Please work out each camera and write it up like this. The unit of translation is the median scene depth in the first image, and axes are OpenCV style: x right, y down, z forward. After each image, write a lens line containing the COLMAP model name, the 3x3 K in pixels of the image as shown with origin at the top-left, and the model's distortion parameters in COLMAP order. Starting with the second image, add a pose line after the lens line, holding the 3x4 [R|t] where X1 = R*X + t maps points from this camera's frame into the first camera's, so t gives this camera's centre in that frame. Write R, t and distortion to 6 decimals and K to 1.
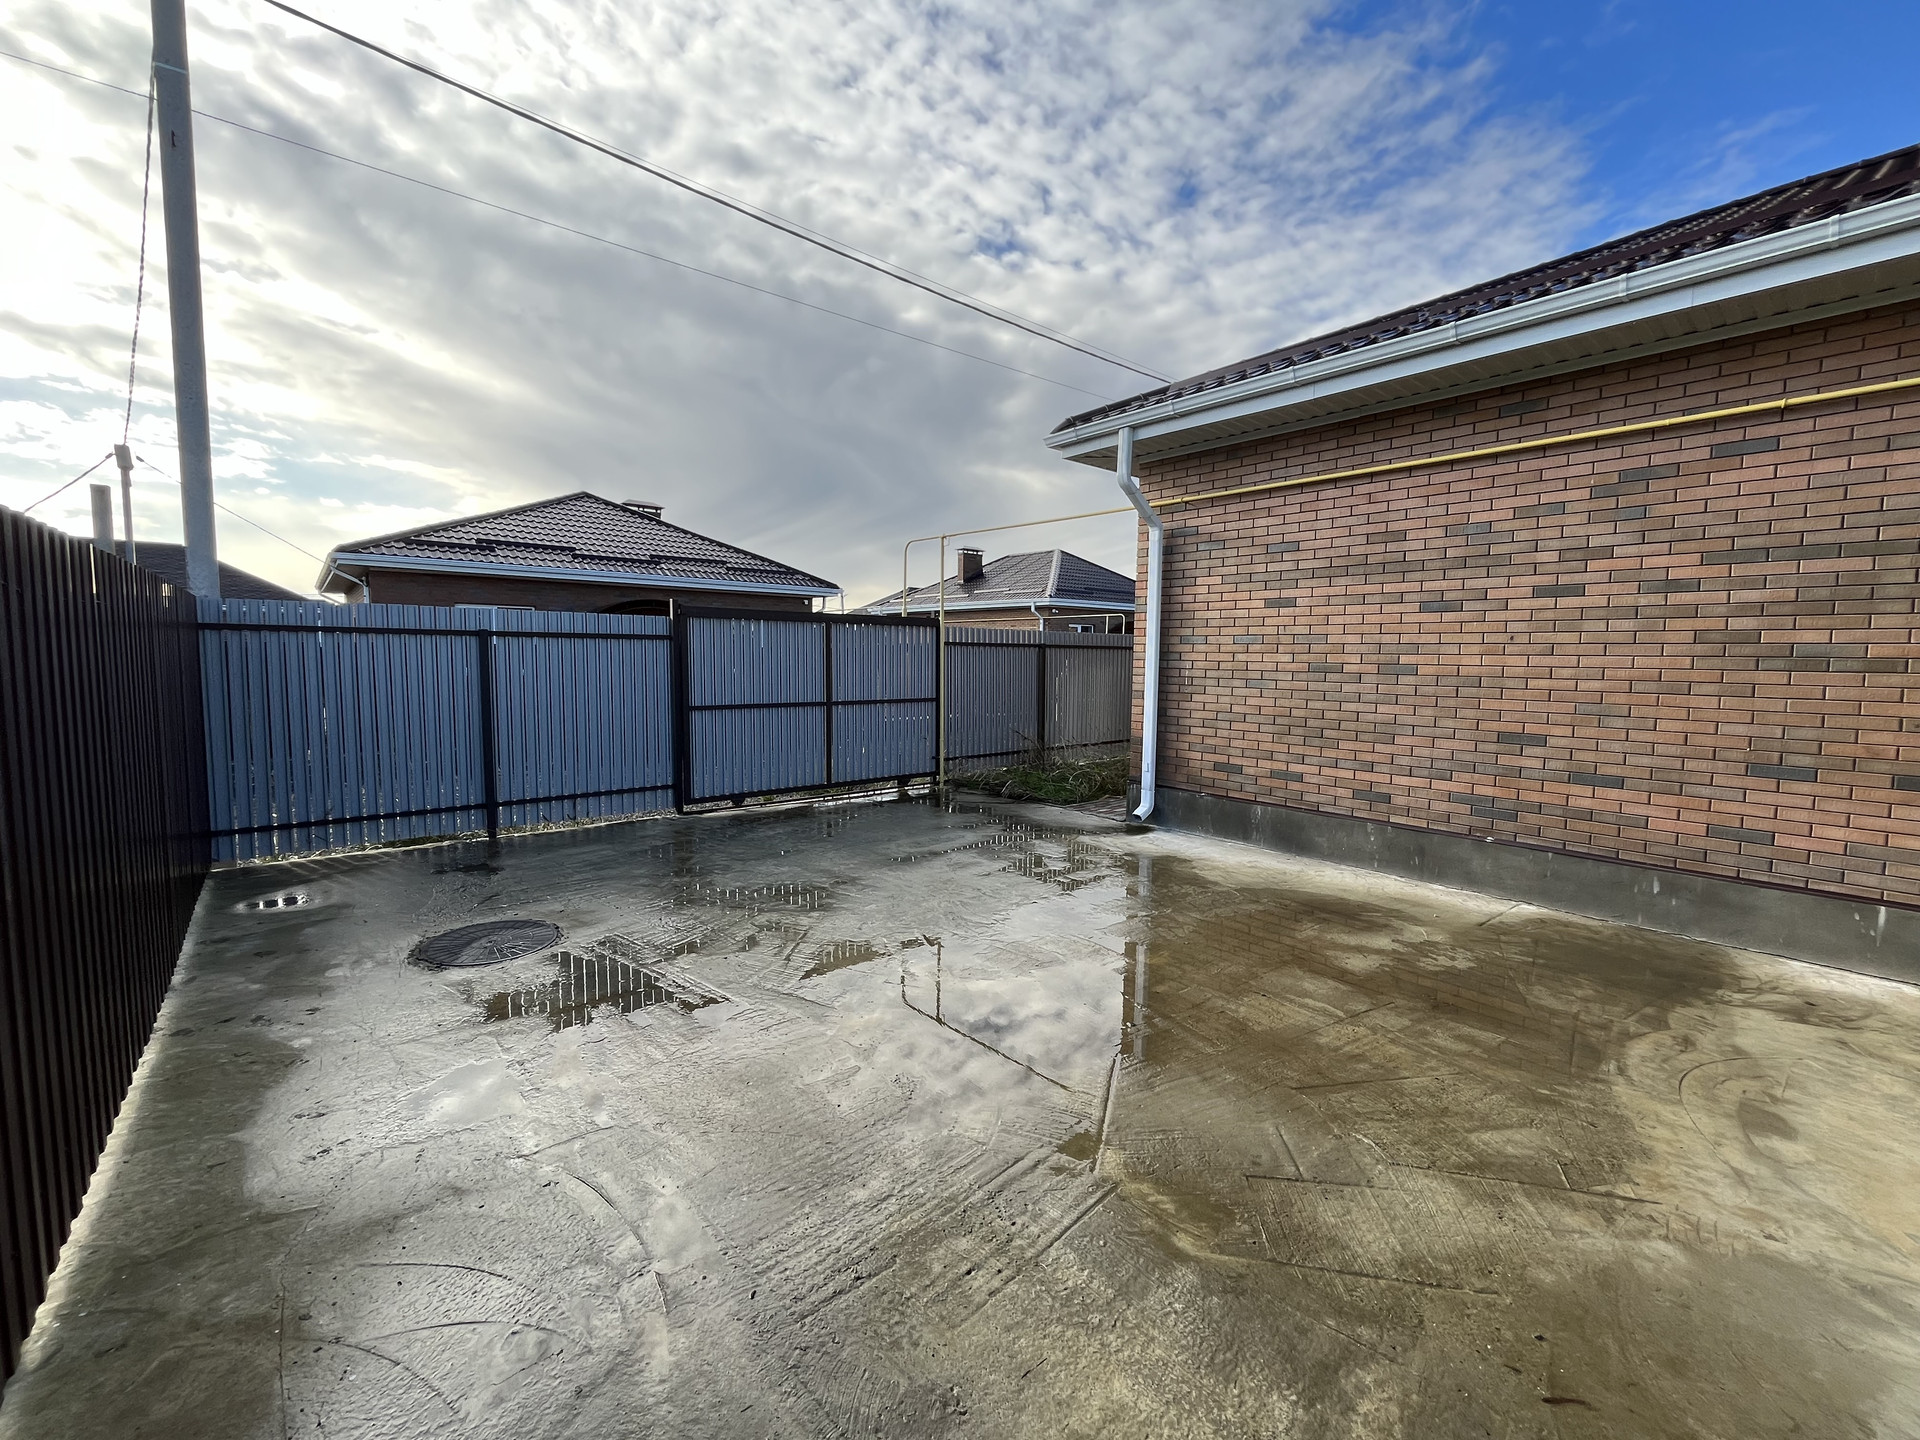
lens RADIAL K [[776.6, 0, 960.5], [0, 776.6, 719.5], [0, 0, 1]] dist [-0.003018, 0.000614]
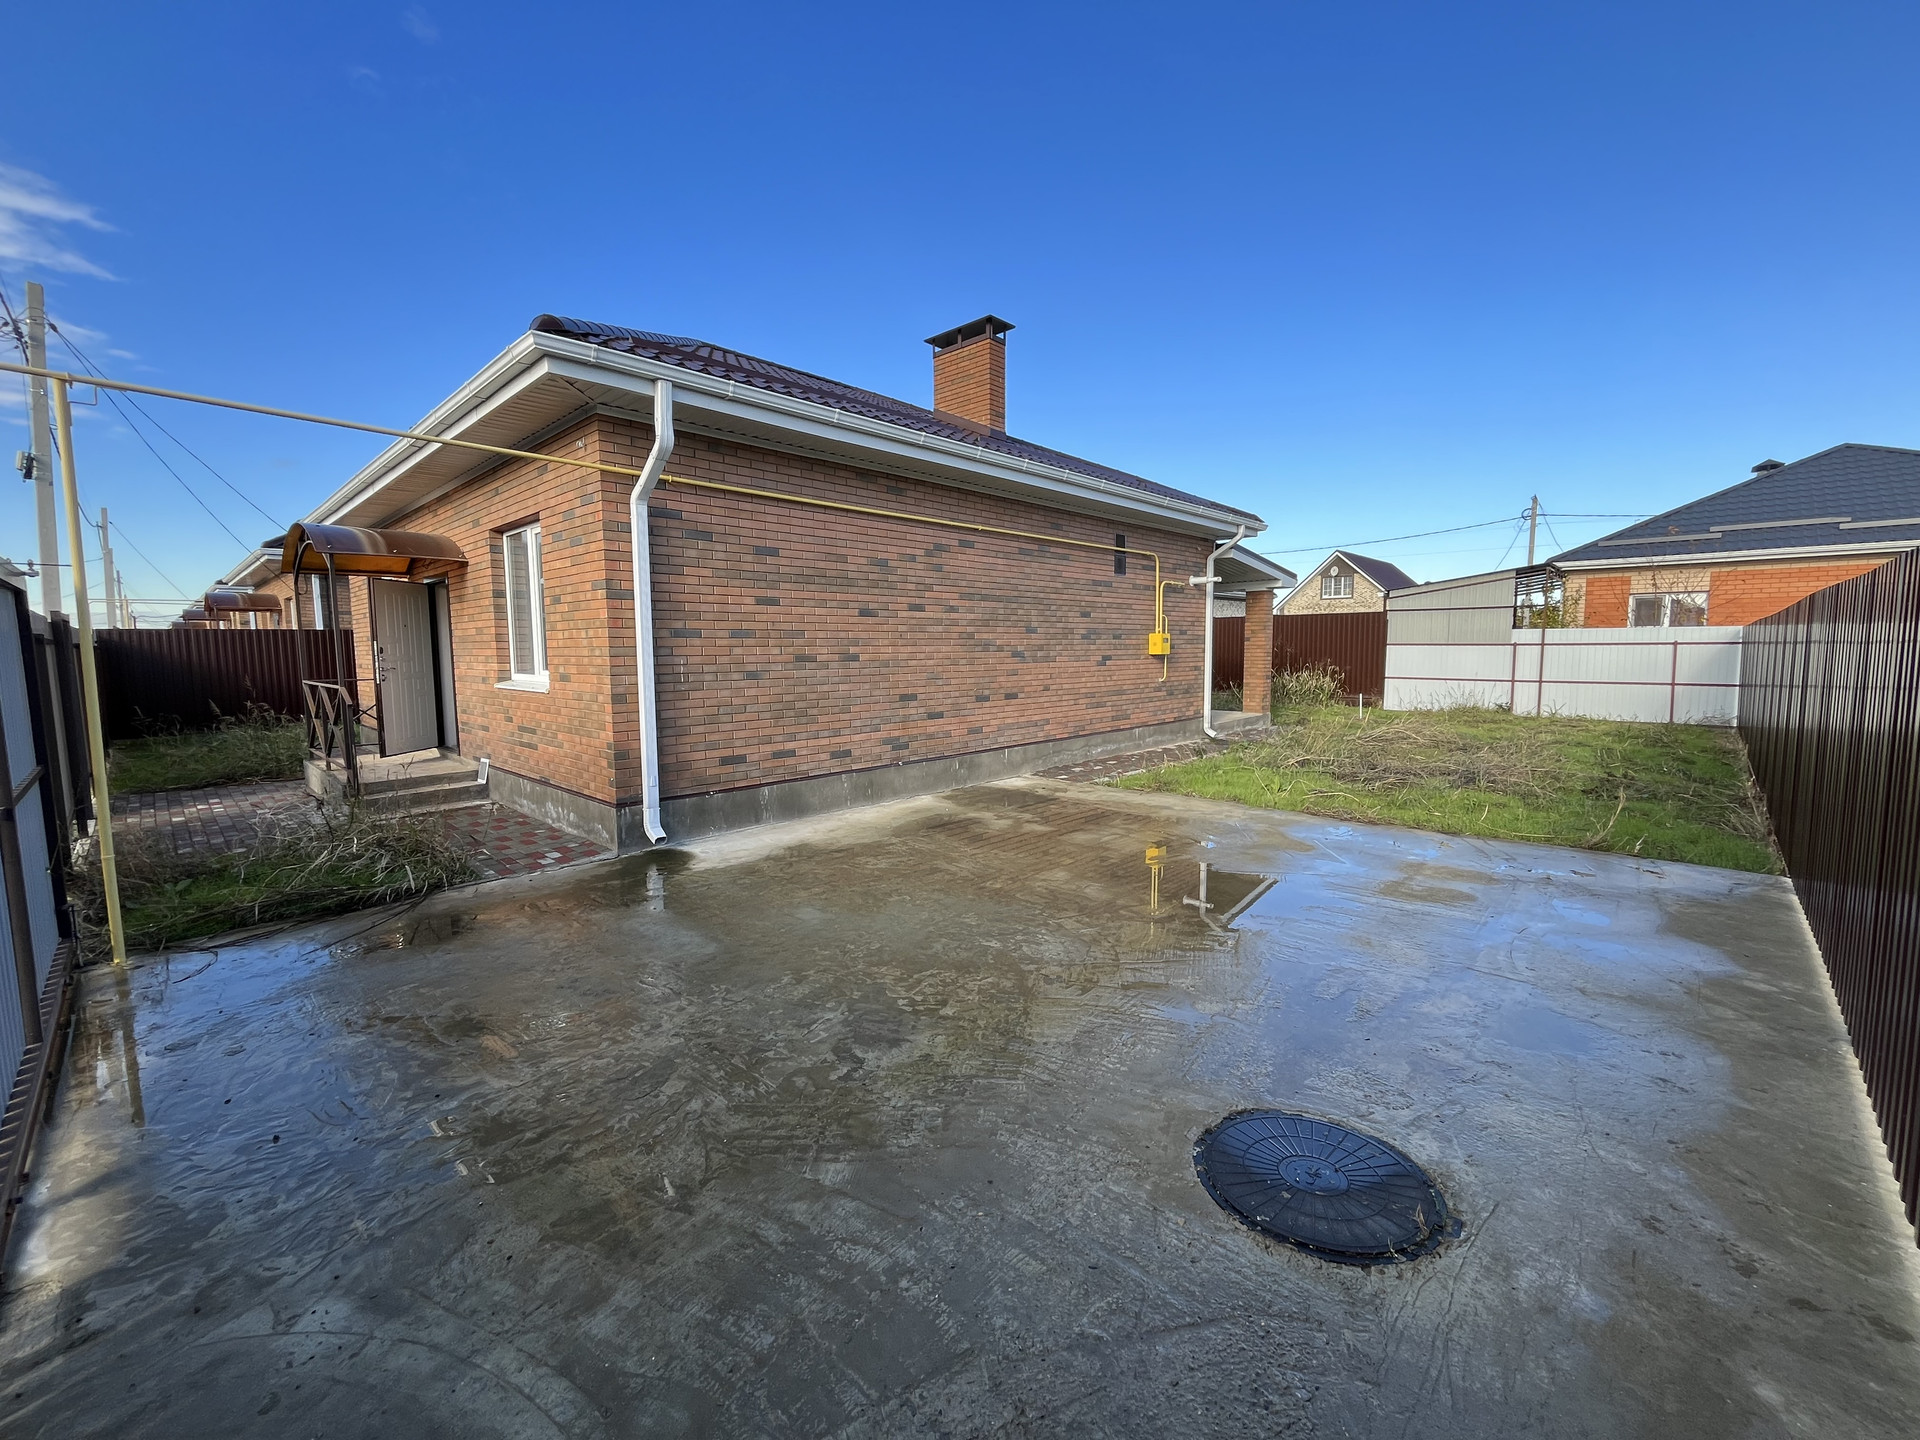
lens RADIAL K [[776.6, 0, 960.9], [0, 776.6, 716.1], [0, 0, 1]] dist [-0.003018, 0.000614]
pose [[-0.099934, -0.097512, 0.990204, -0.819028], [0.091147, 0.990105, 0.106701, -0.090540], [-0.990810, 0.100917, -0.090058, 0.945305]]
